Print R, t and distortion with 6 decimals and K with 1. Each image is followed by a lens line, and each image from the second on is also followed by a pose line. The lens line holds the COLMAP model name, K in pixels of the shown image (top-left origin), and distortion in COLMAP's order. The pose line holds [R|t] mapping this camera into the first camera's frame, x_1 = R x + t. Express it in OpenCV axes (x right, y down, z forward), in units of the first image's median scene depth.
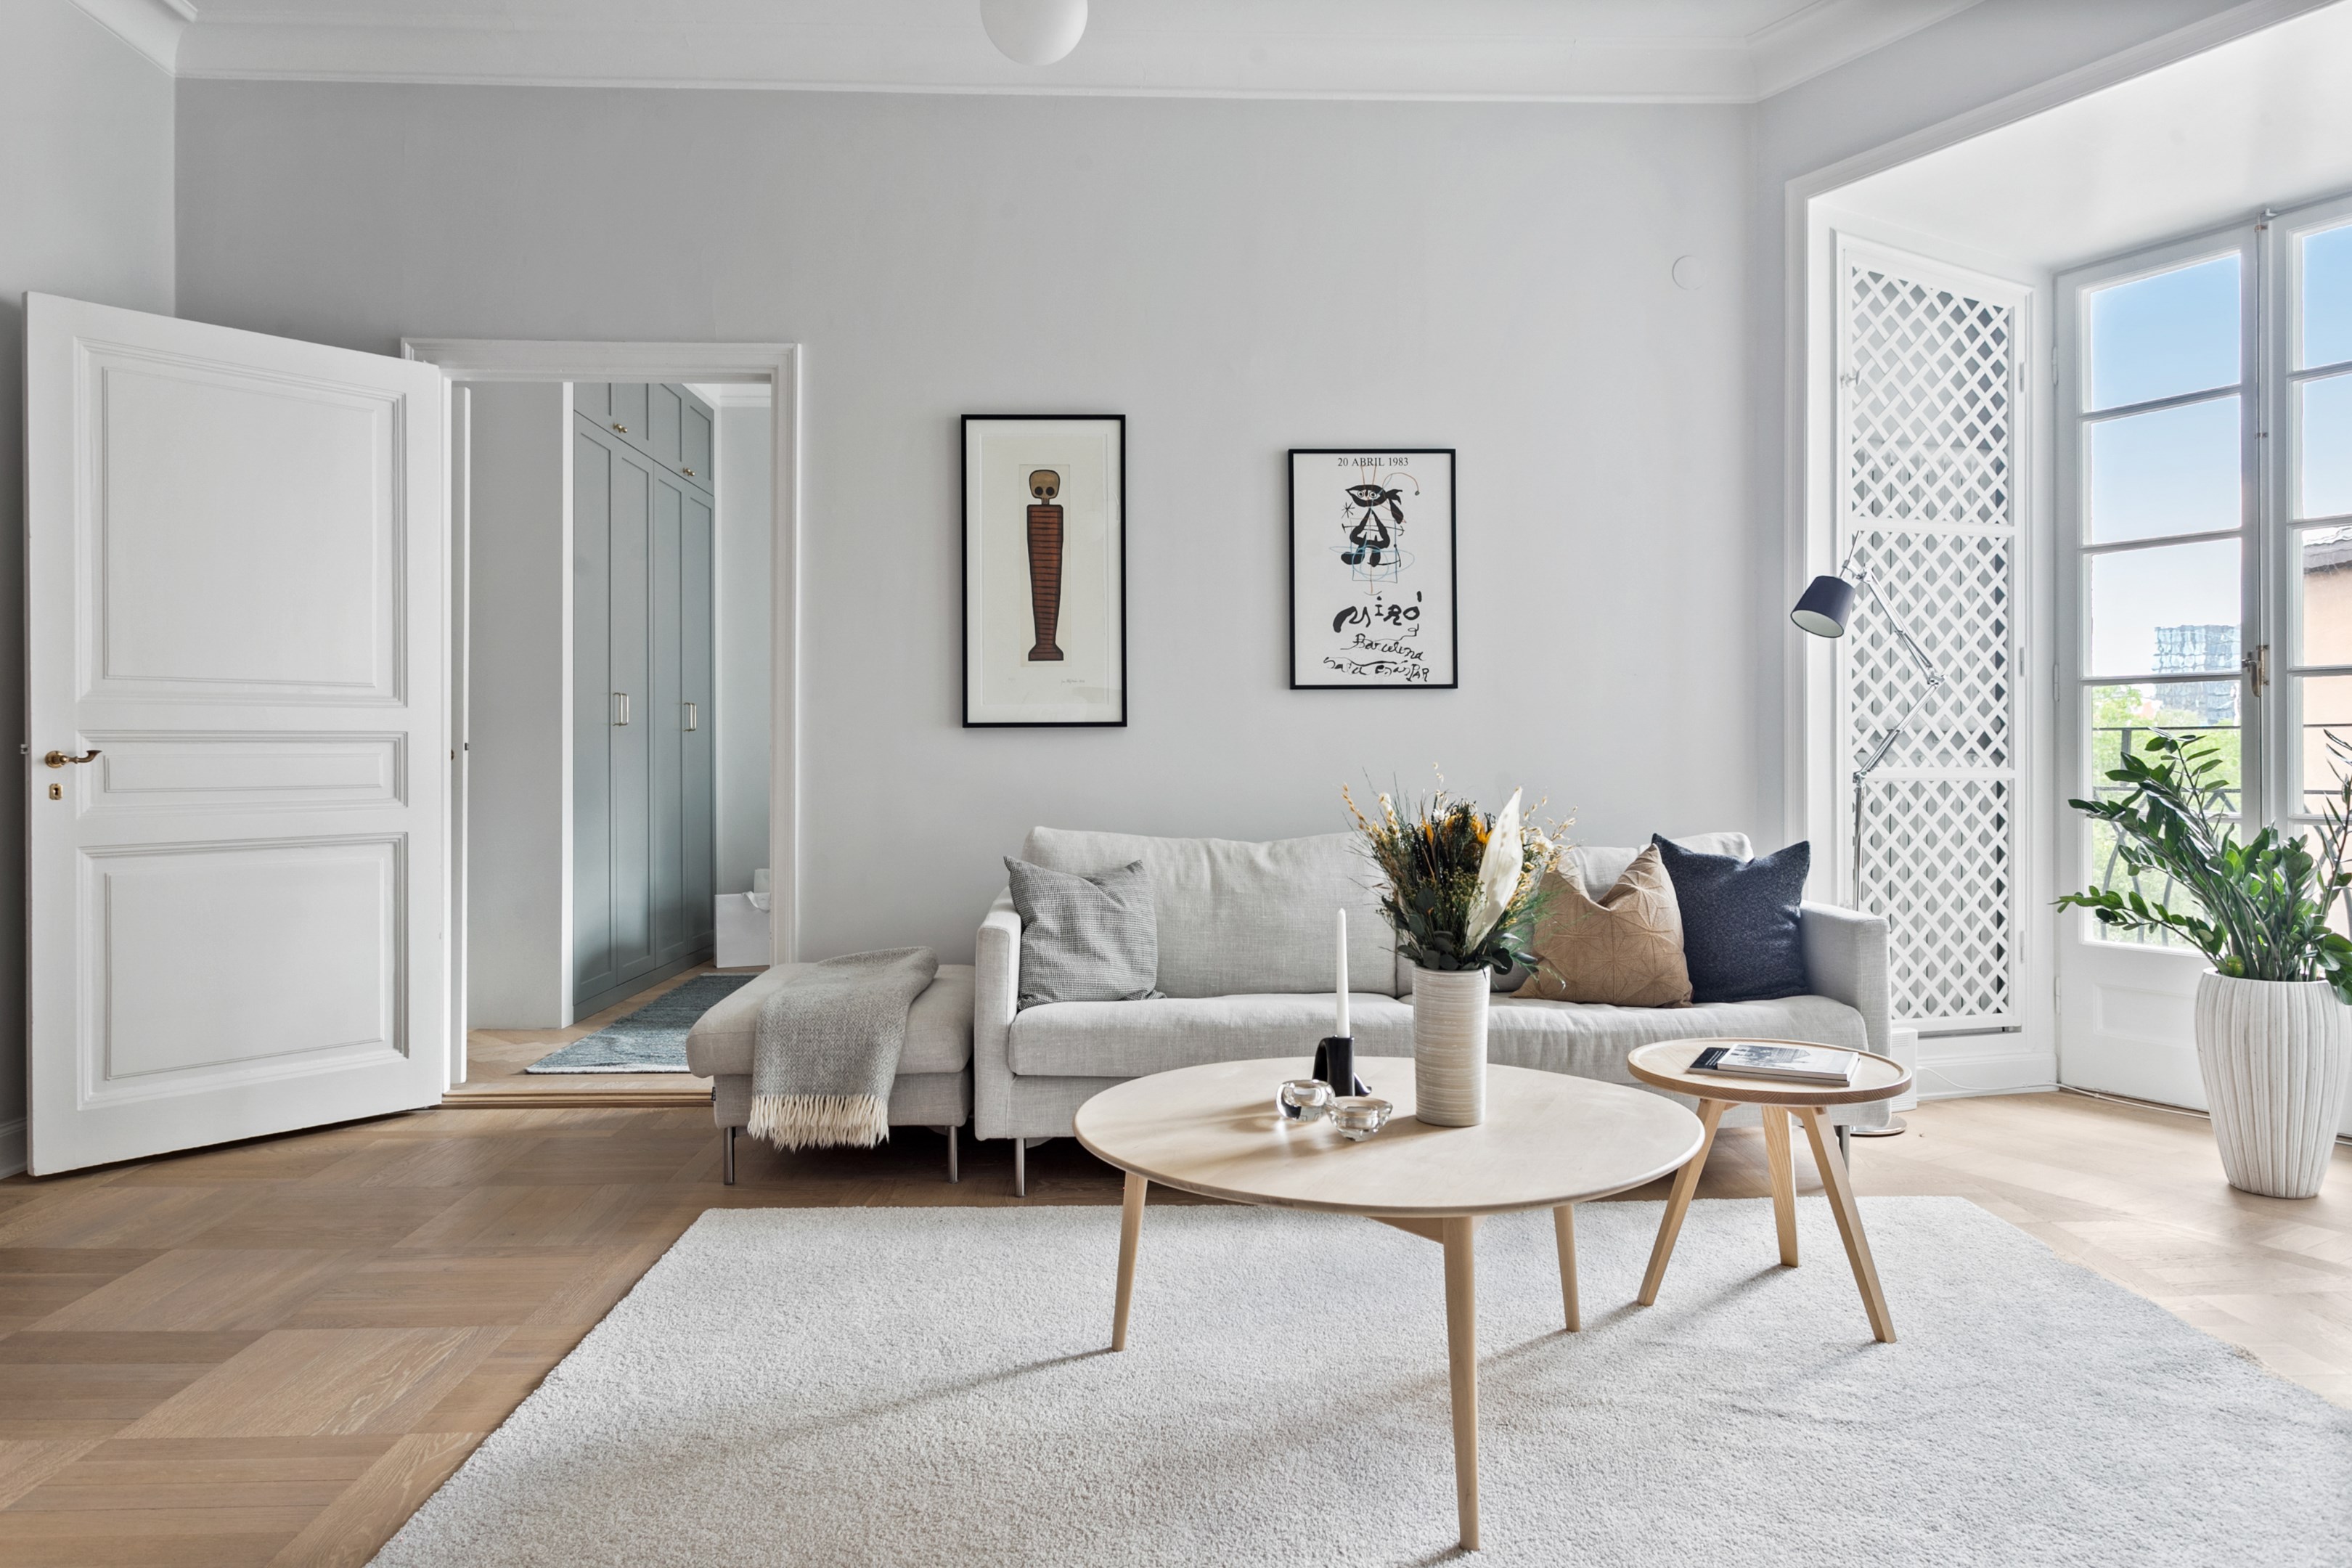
lens RADIAL K [[1496.2, 0, 1176.0], [0, 1496.2, 784.0], [0, 0, 1]] dist [0.001554, 0.000219]
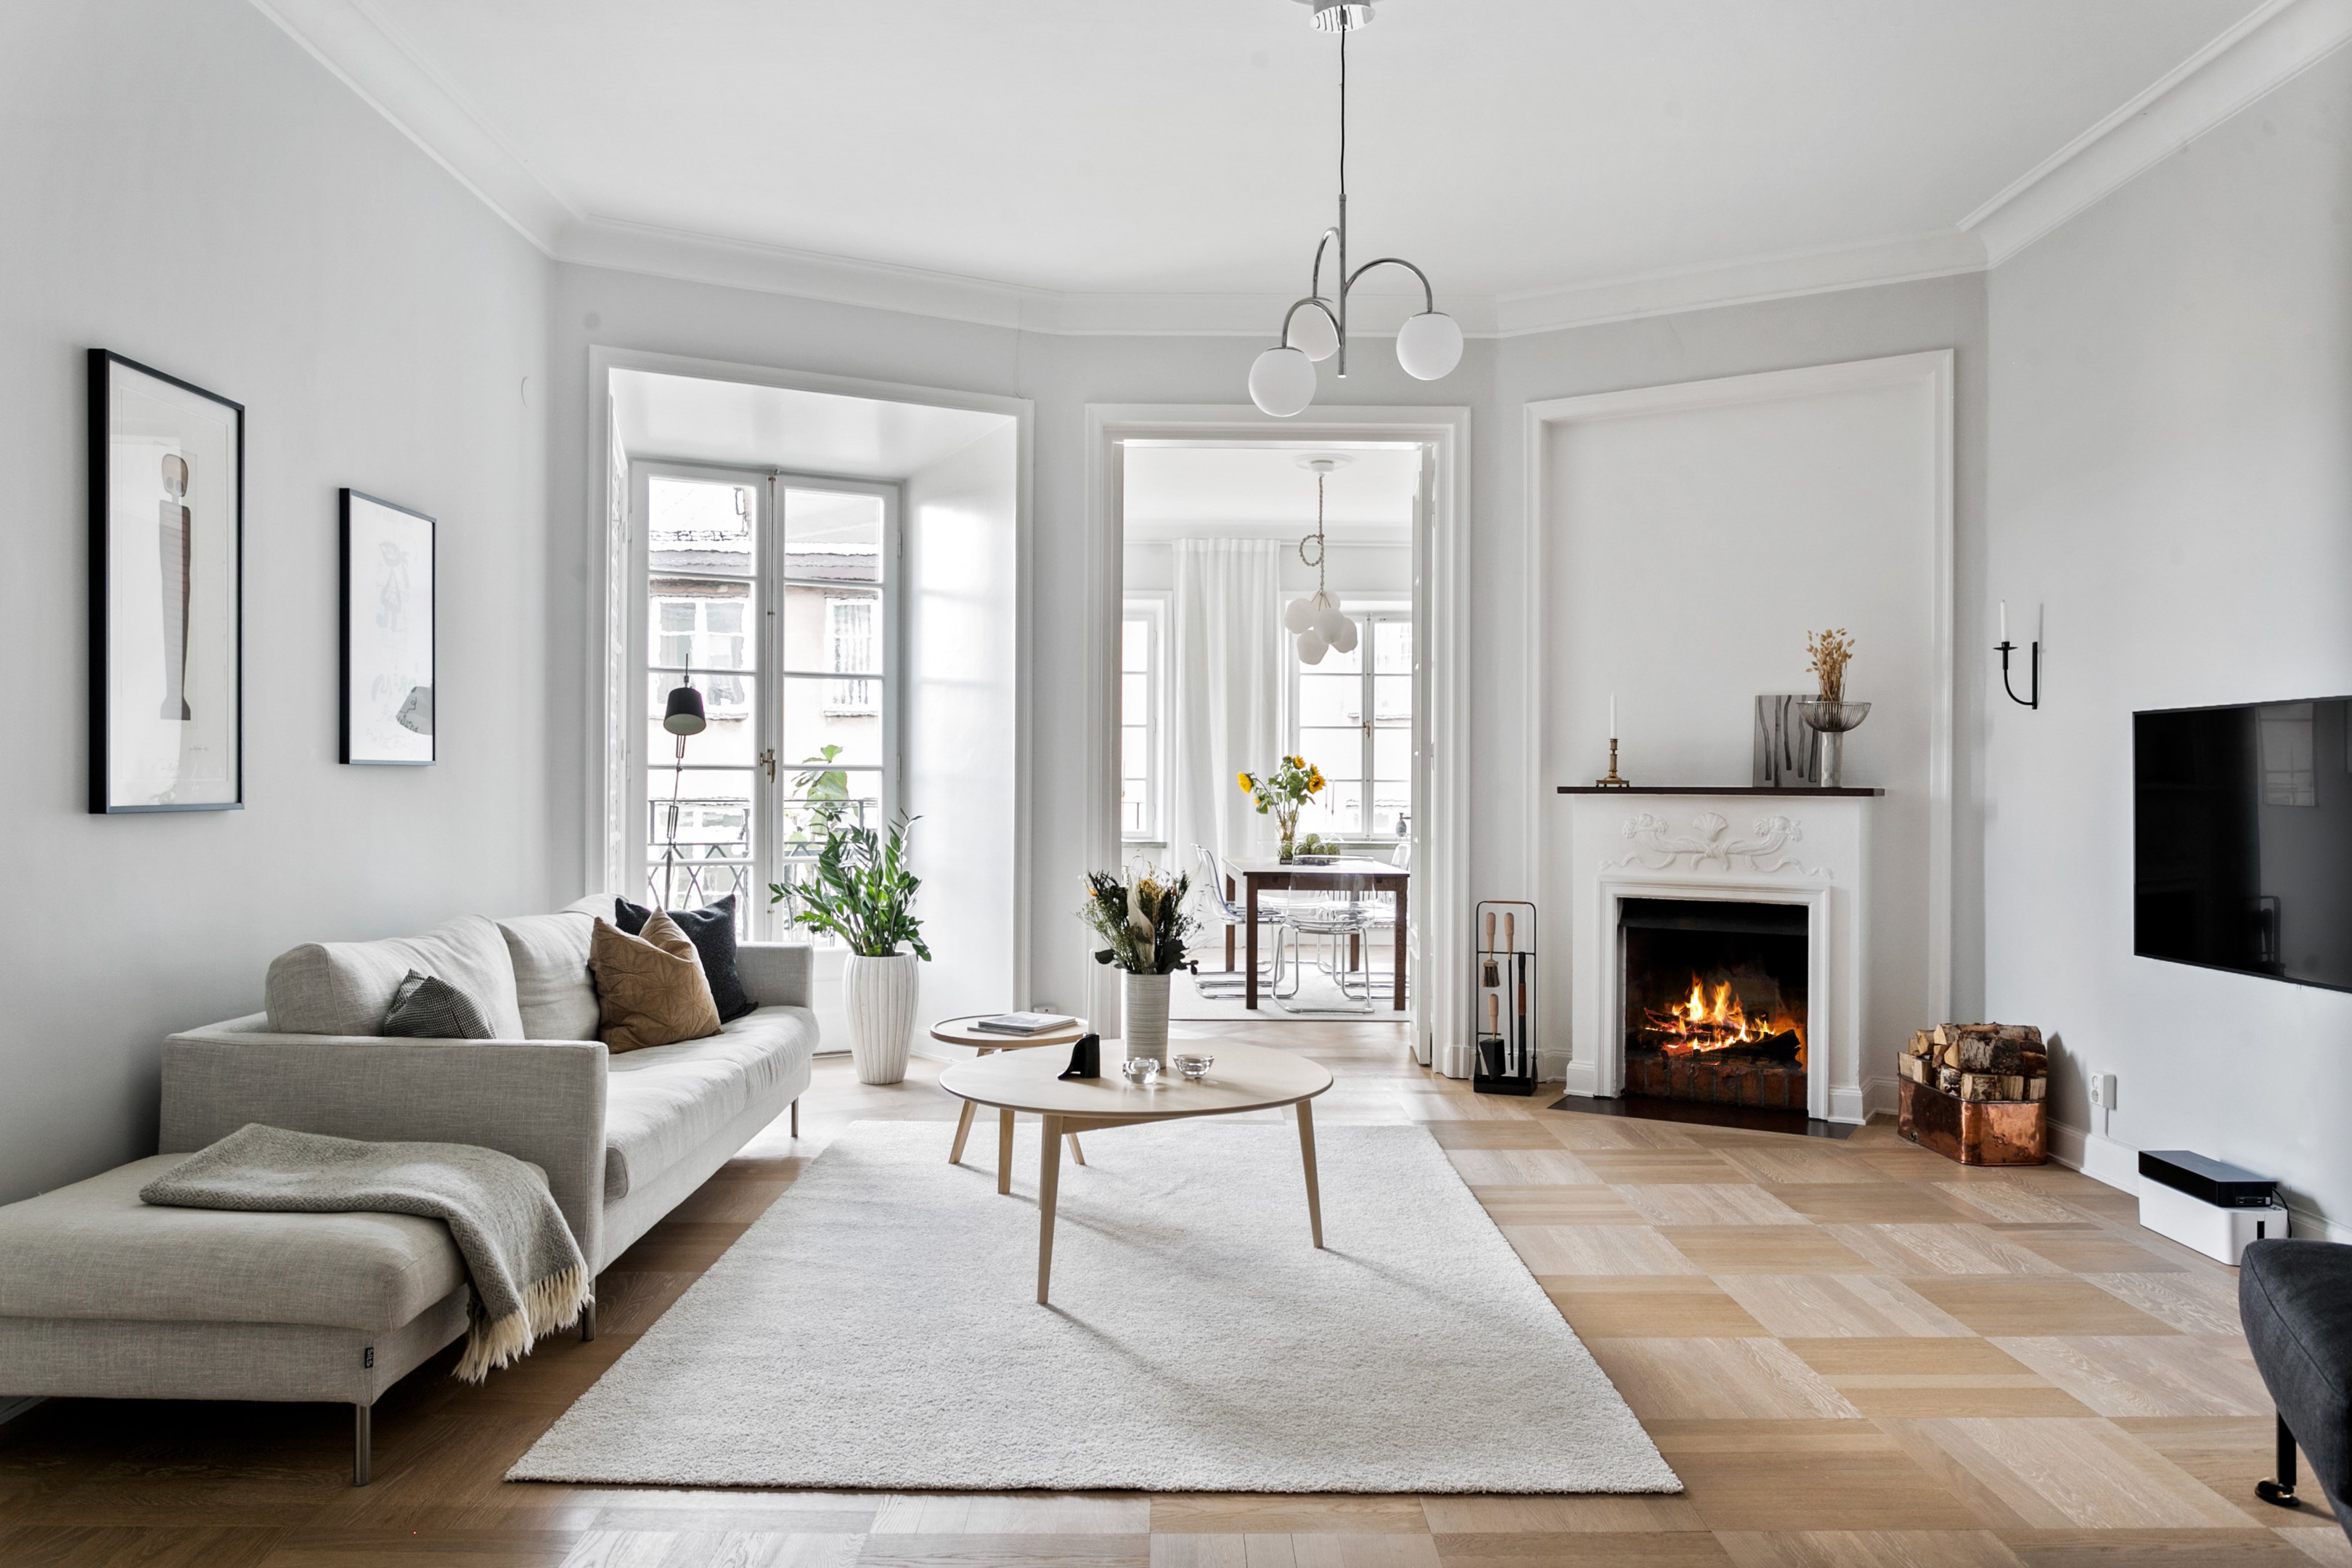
lens RADIAL K [[1622.9, 0, 1176.0], [0, 1622.9, 784.0], [0, 0, 1]] dist [0.000778, -0.000054]
pose [[0.014543, -0.000937, 0.999894, -0.892876], [0.010026, 0.999949, 0.000791, -0.048197], [-0.999844, 0.010013, 0.014552, 0.523329]]
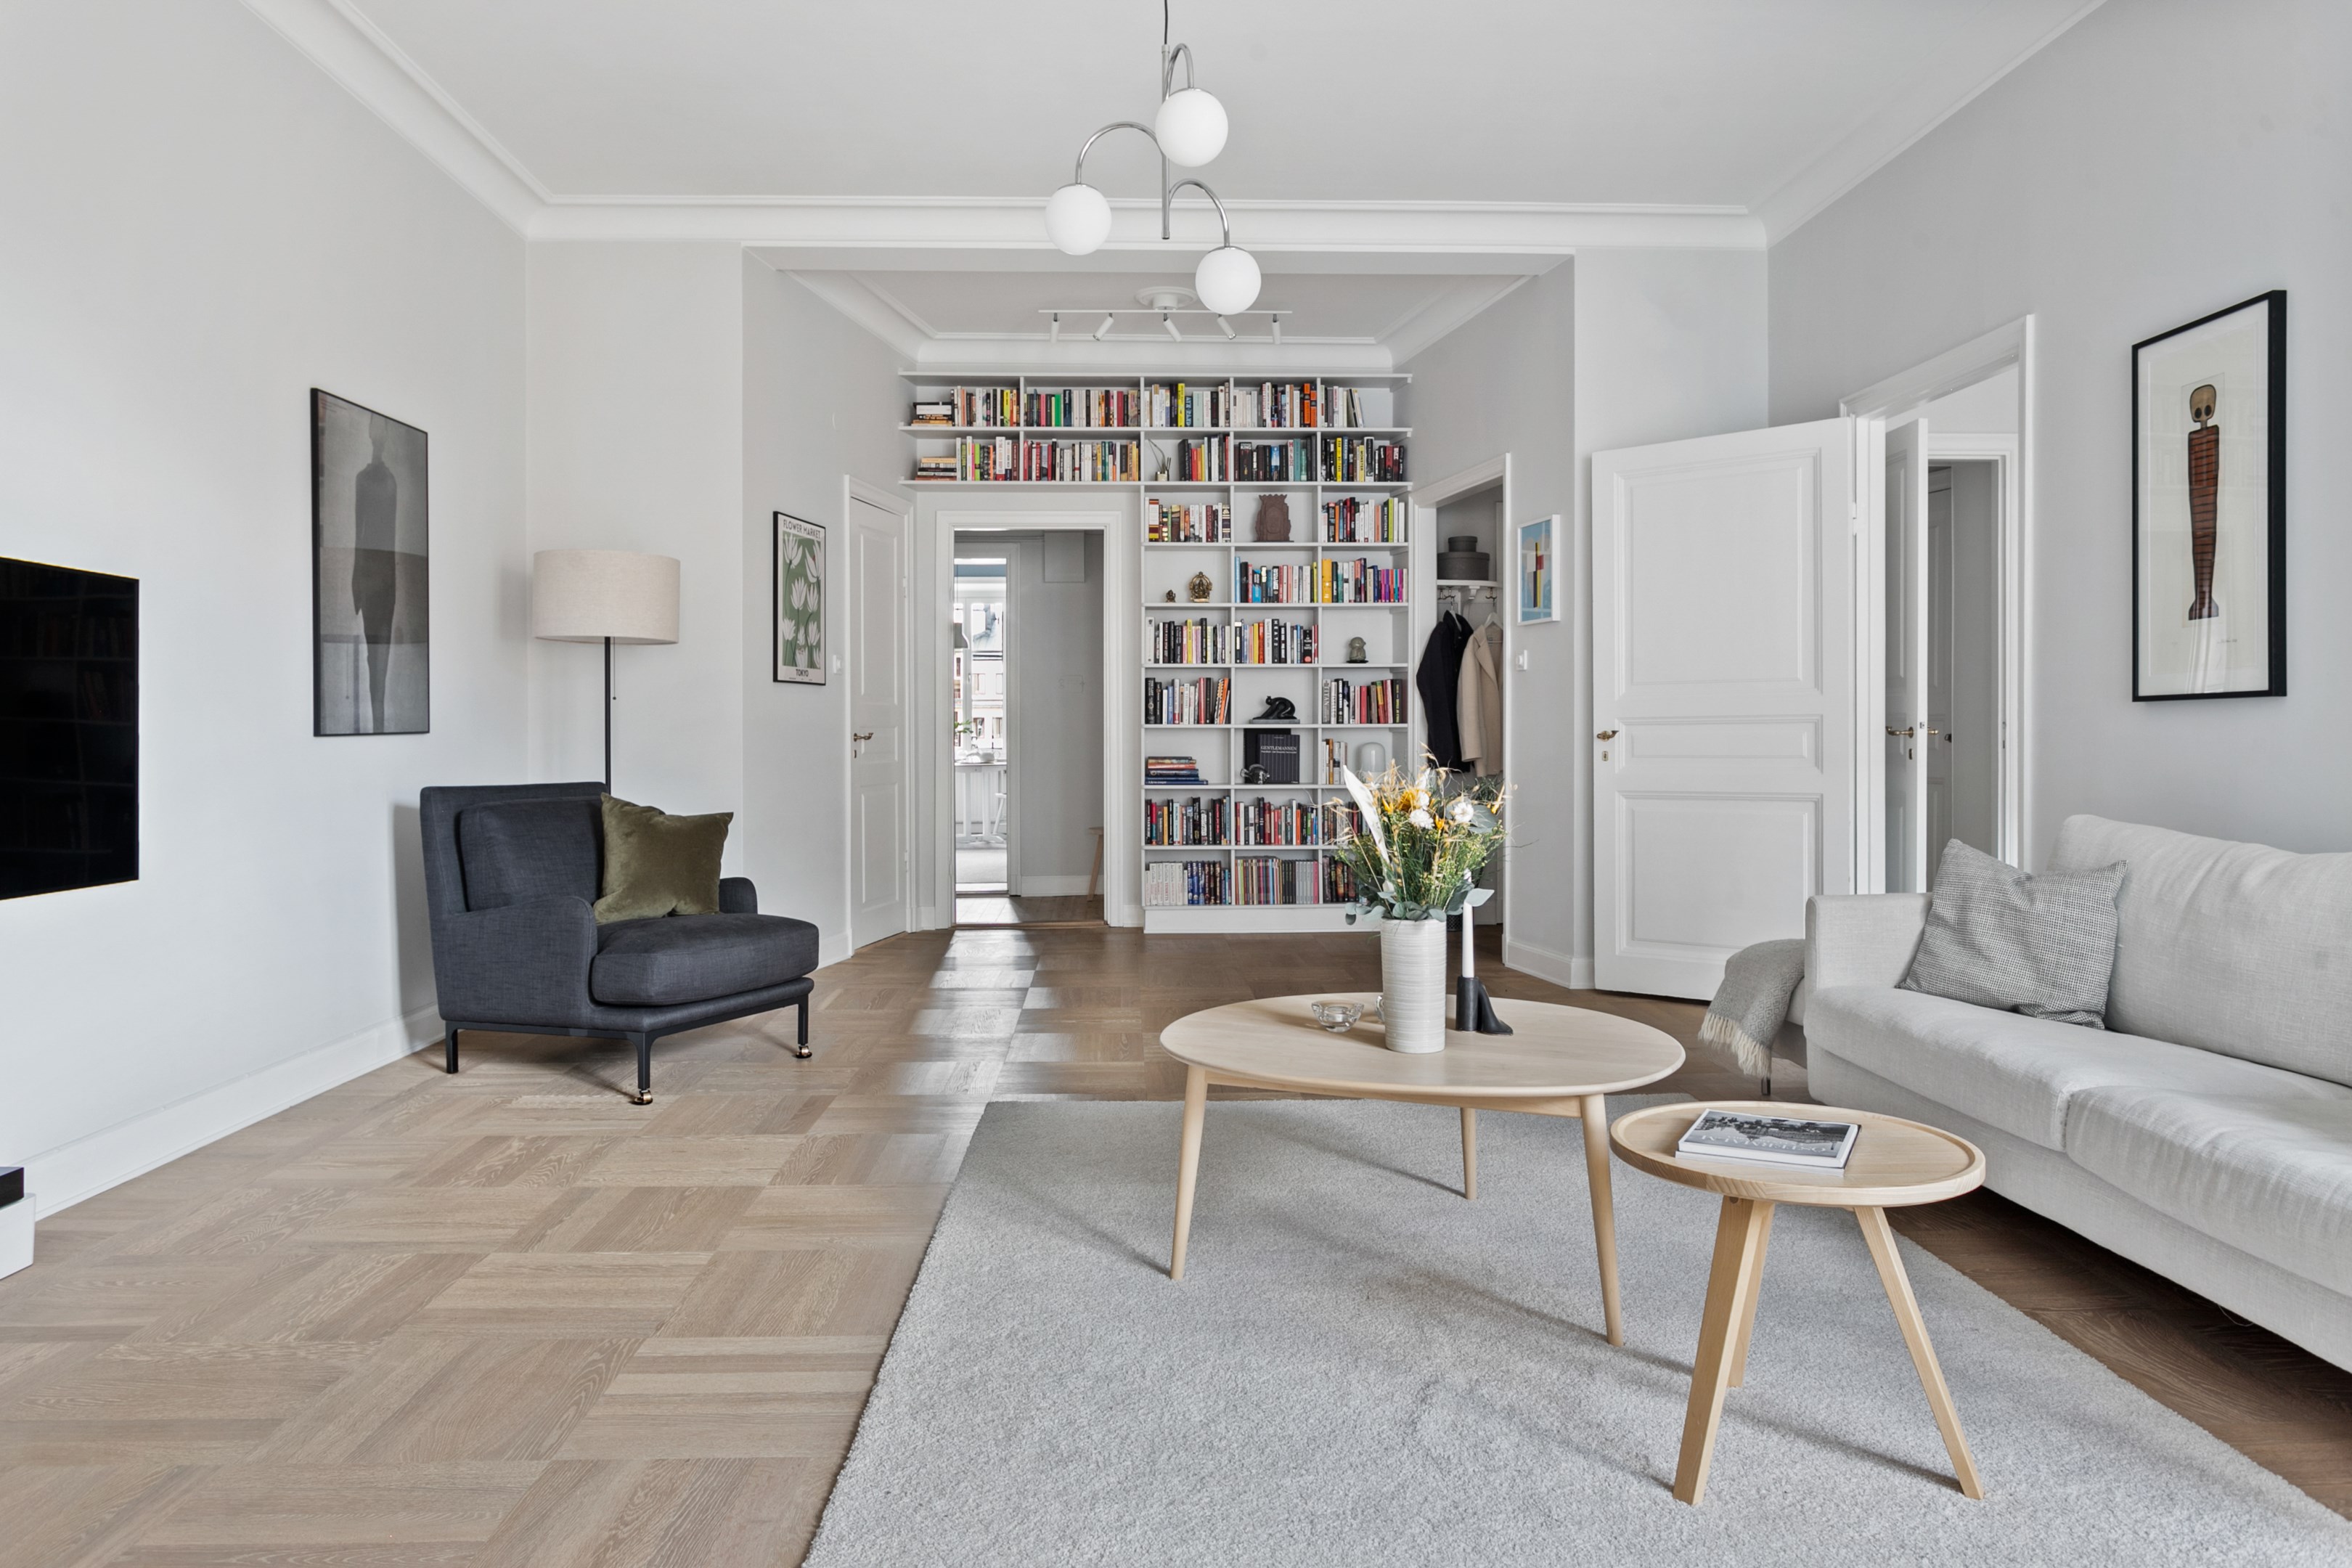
lens RADIAL K [[1506.8, 0, 1176.7], [0, 1506.8, 739.4], [0, 0, 1]] dist [0.000264, 0.000252]
pose [[0.013252, 0.004653, -0.999901, 0.759455], [-0.013362, 0.999901, 0.004476, -0.011911], [0.999823, 0.013301, 0.013313, 0.440246]]
